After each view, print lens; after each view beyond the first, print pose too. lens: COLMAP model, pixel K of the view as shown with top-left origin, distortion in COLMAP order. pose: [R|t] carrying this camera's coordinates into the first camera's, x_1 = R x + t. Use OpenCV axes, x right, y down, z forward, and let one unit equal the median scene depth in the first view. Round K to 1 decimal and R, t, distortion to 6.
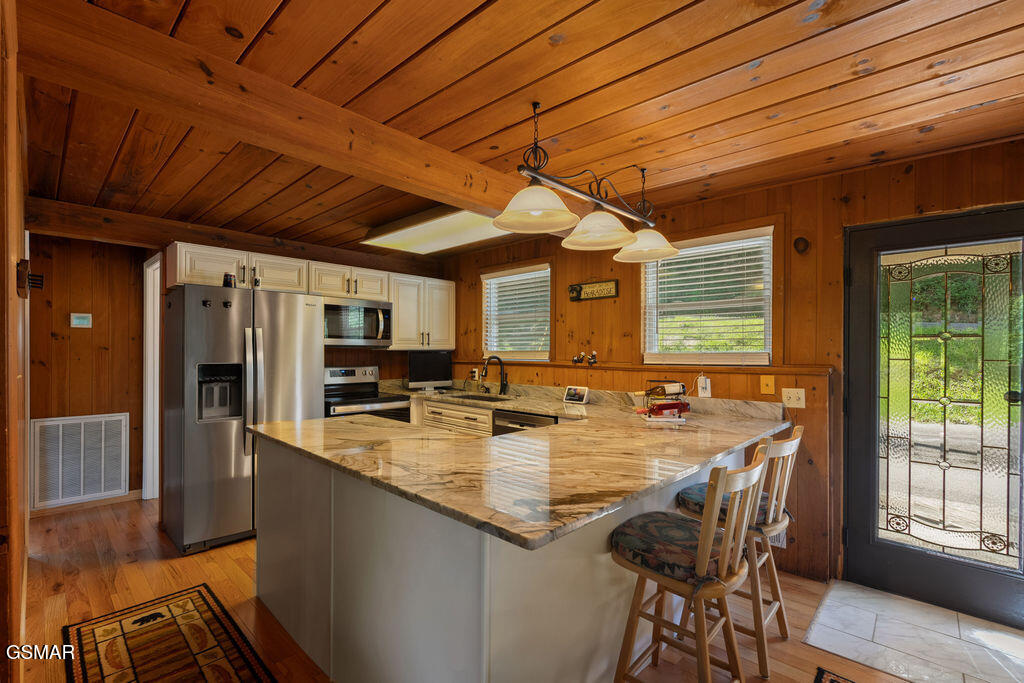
lens RADIAL K [[449.4, 0, 512.0], [0, 449.4, 341.5], [0, 0, 1]] dist [-0.001846, 0.000018]
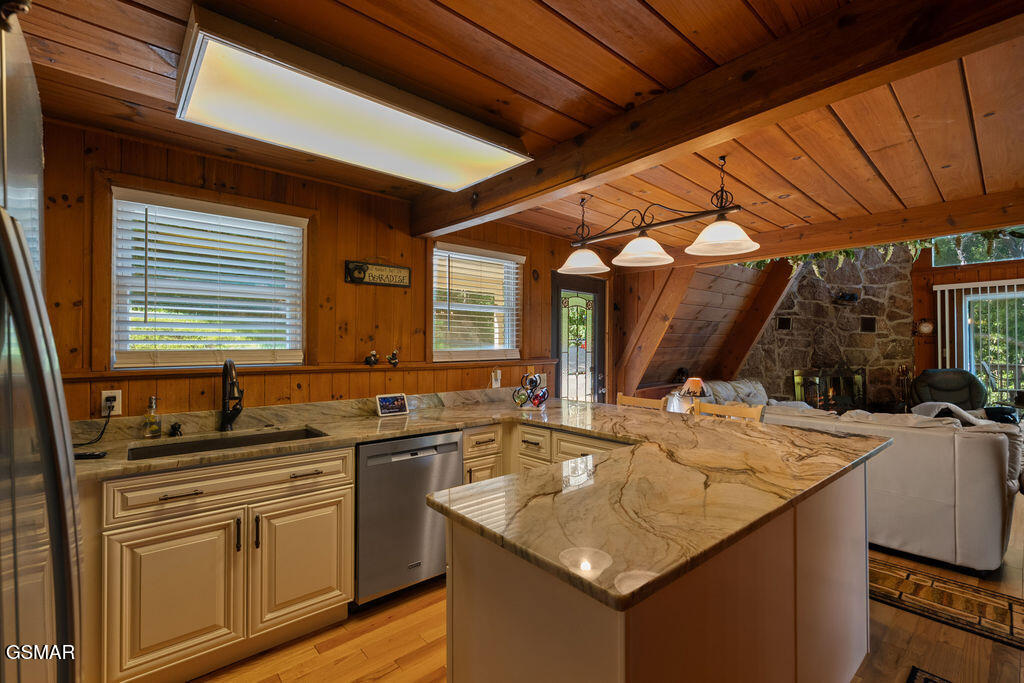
lens RADIAL K [[449.4, 0, 512.0], [0, 449.4, 341.5], [0, 0, 1]] dist [-0.001846, 0.000018]
pose [[0.105662, 0.007701, 0.994372, -0.592208], [-0.018680, 0.999809, -0.005758, 0.007476], [-0.994227, -0.017967, 0.105786, 0.672907]]
